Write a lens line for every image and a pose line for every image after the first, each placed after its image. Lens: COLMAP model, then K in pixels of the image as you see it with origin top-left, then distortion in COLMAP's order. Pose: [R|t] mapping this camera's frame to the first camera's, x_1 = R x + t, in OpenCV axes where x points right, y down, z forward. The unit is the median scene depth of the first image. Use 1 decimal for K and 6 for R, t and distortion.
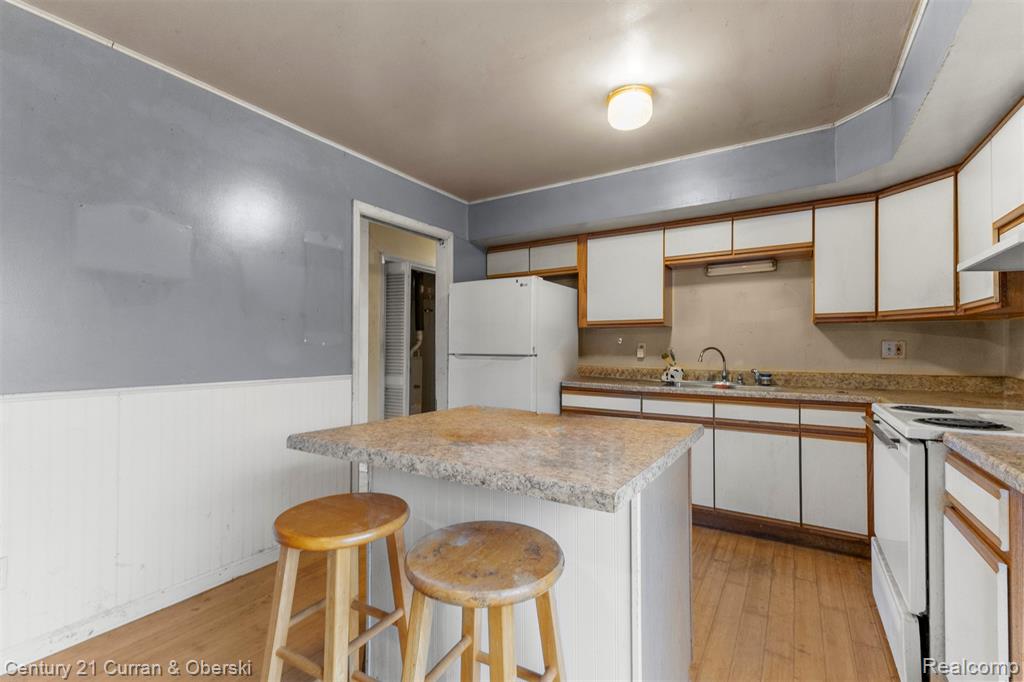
lens RADIAL K [[452.3, 0, 511.7], [0, 452.3, 345.6], [0, 0, 1]] dist [0.013429, -0.000413]
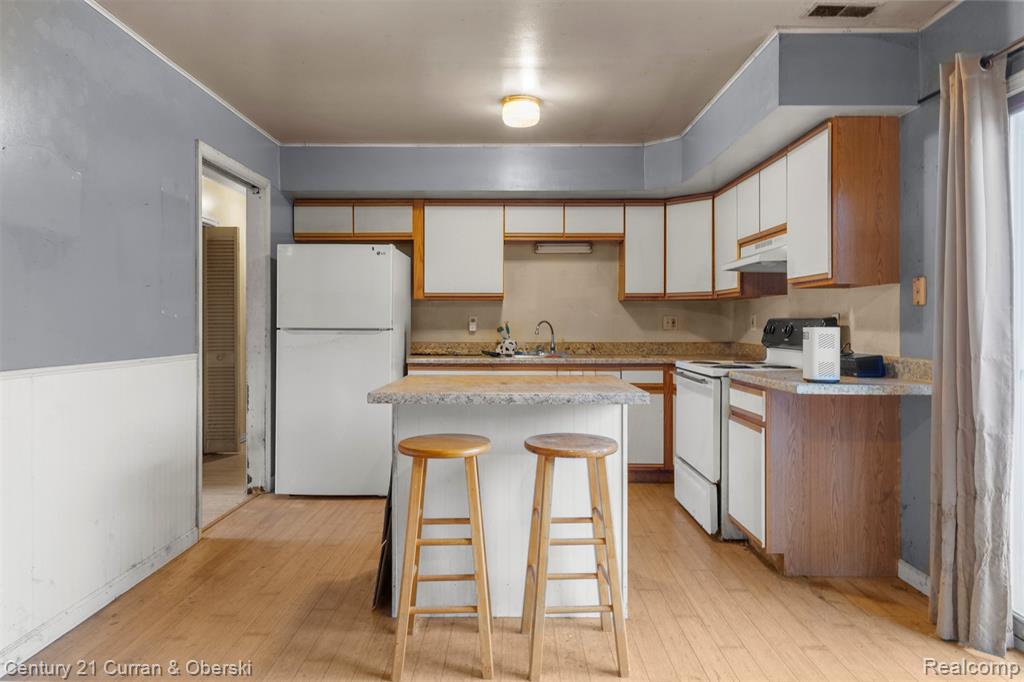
lens RADIAL K [[645.1, 0, 510.3], [0, 645.1, 326.5], [0, 0, 1]] dist [0.002835, -0.001106]
pose [[0.850853, -0.003151, 0.525394, -0.453351], [-0.003131, 0.999934, 0.011069, 0.000745], [-0.525394, -0.011063, 0.850787, -0.273451]]
